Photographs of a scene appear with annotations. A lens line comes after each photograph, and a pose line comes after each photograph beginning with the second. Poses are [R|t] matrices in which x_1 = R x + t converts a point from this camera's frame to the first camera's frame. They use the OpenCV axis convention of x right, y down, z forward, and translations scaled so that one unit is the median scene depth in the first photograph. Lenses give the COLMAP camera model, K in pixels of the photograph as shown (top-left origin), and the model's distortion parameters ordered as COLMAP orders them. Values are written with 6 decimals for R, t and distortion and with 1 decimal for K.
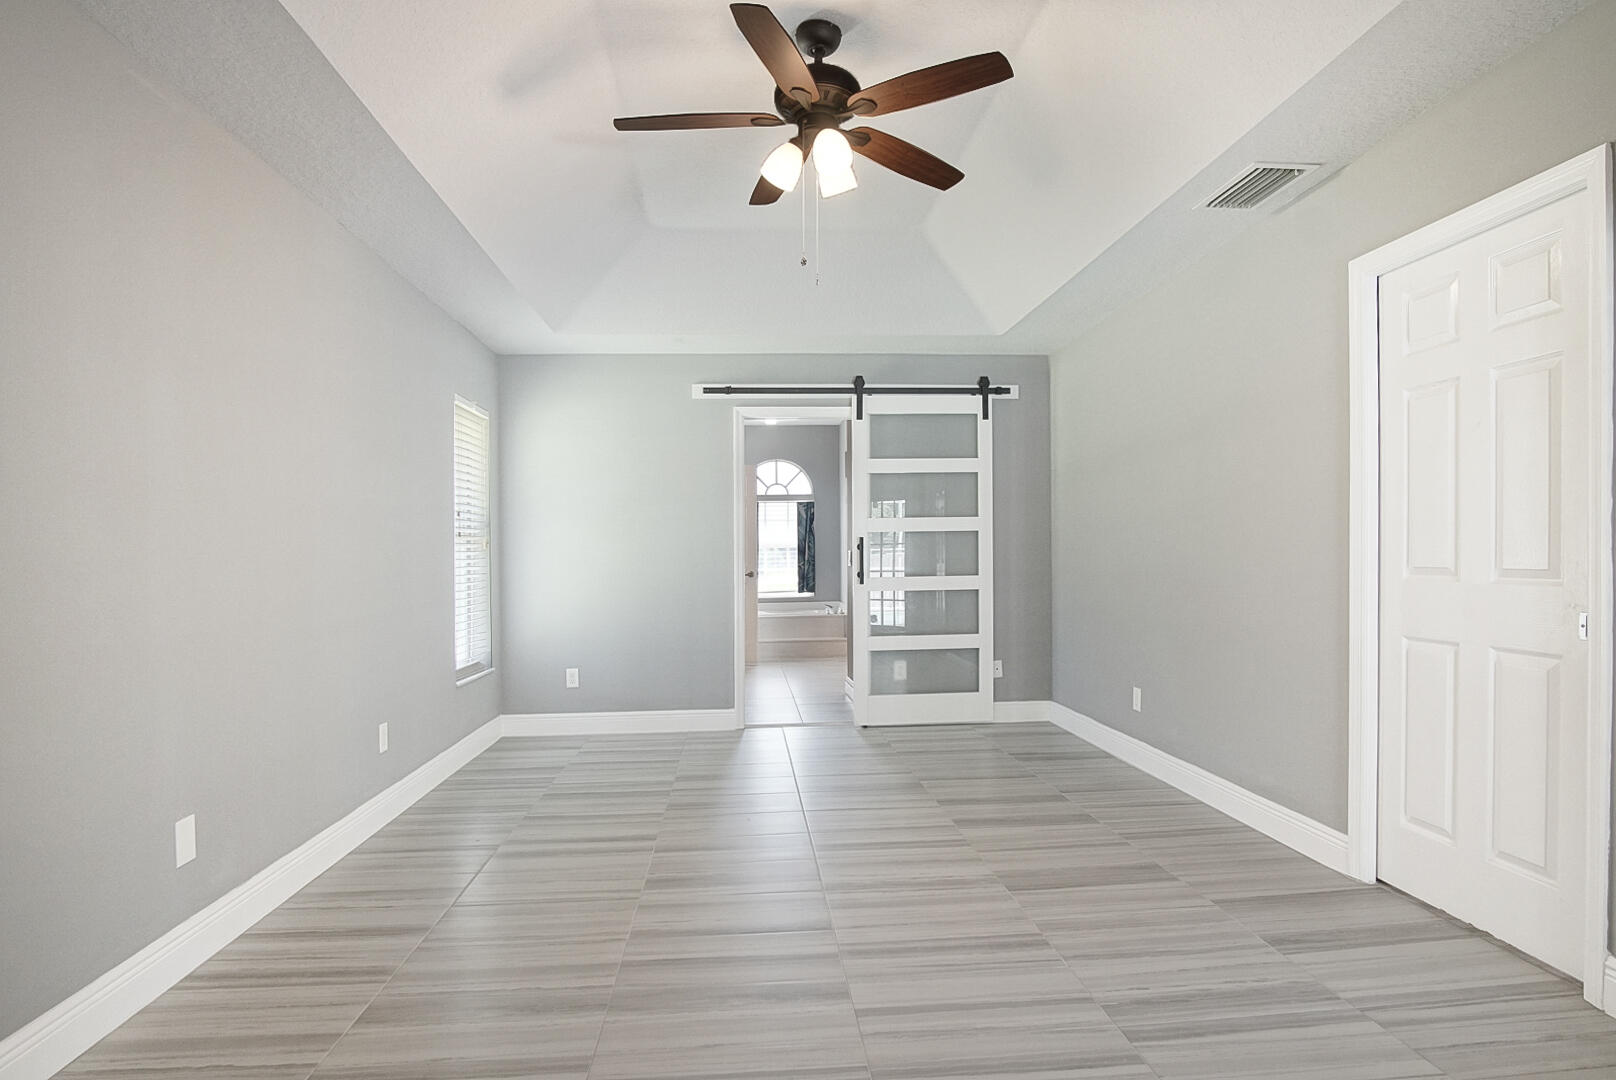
lens RADIAL K [[862.6, 0, 816.9], [0, 862.6, 546.1], [0, 0, 1]] dist [-0.029345, 0.004927]
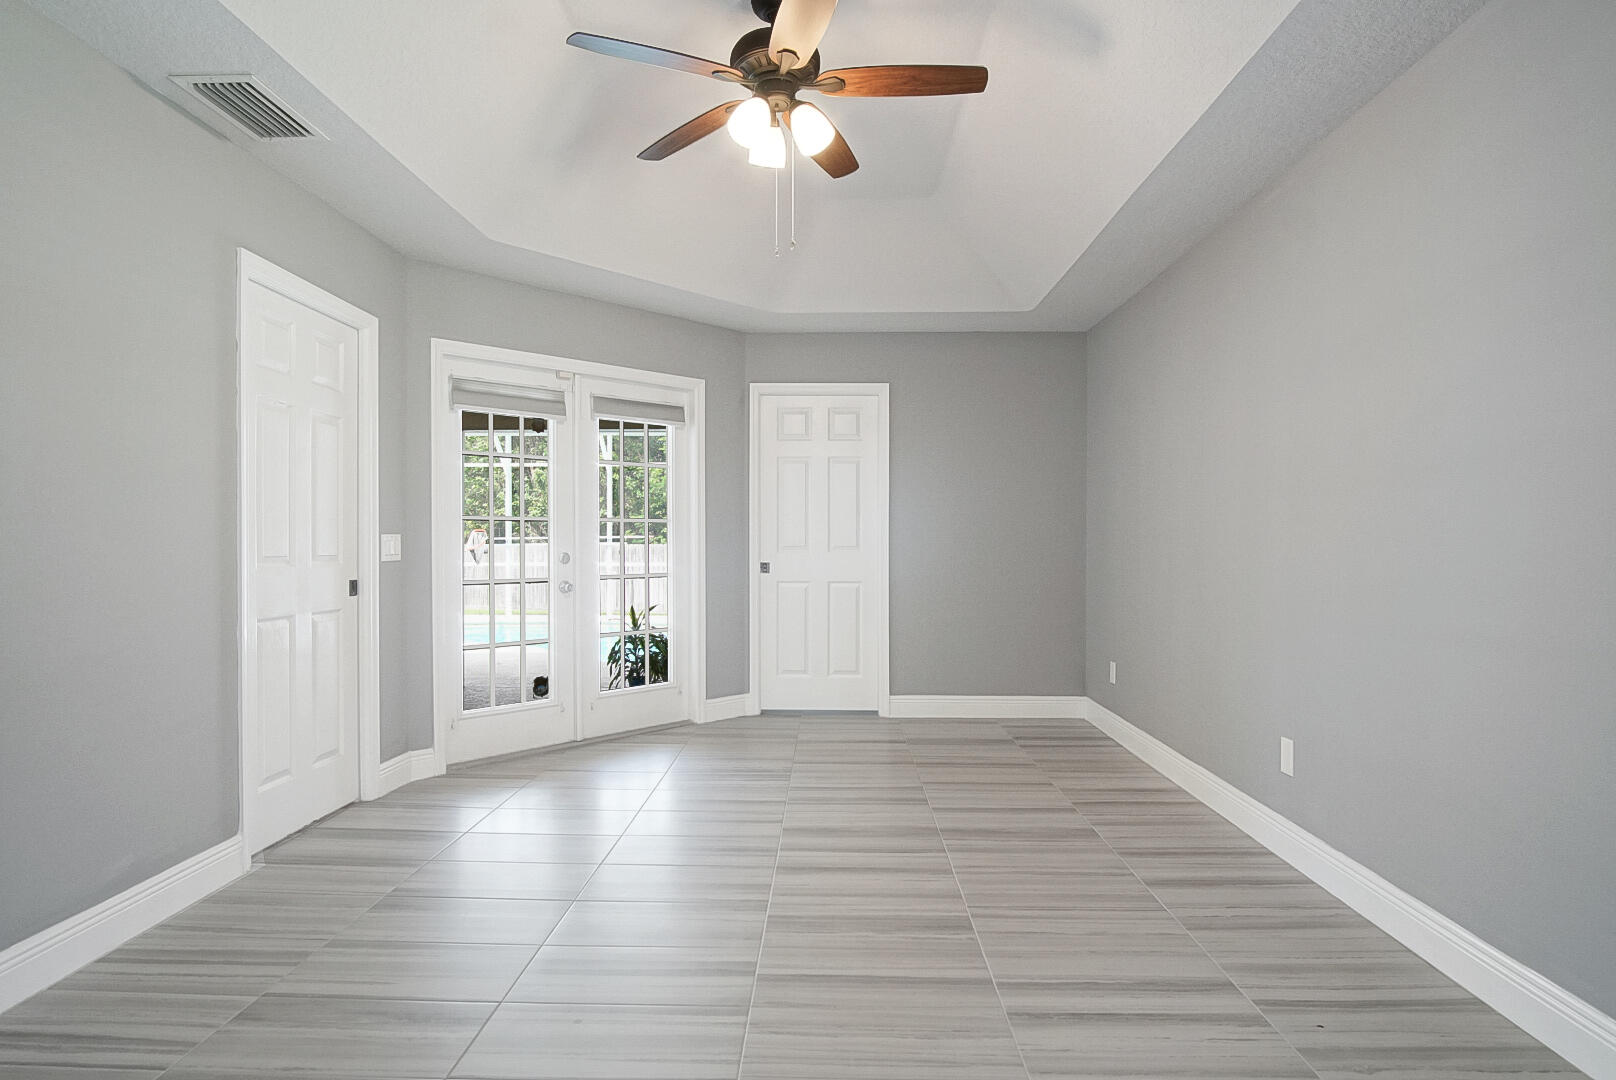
lens RADIAL K [[862.6, 0, 812.1], [0, 862.6, 544.2], [0, 0, 1]] dist [-0.029345, 0.004927]
pose [[-0.993486, 0.012800, 0.113233, -0.169467], [0.011914, 0.999893, -0.008503, 0.026679], [-0.113330, -0.007099, -0.993532, 2.190197]]
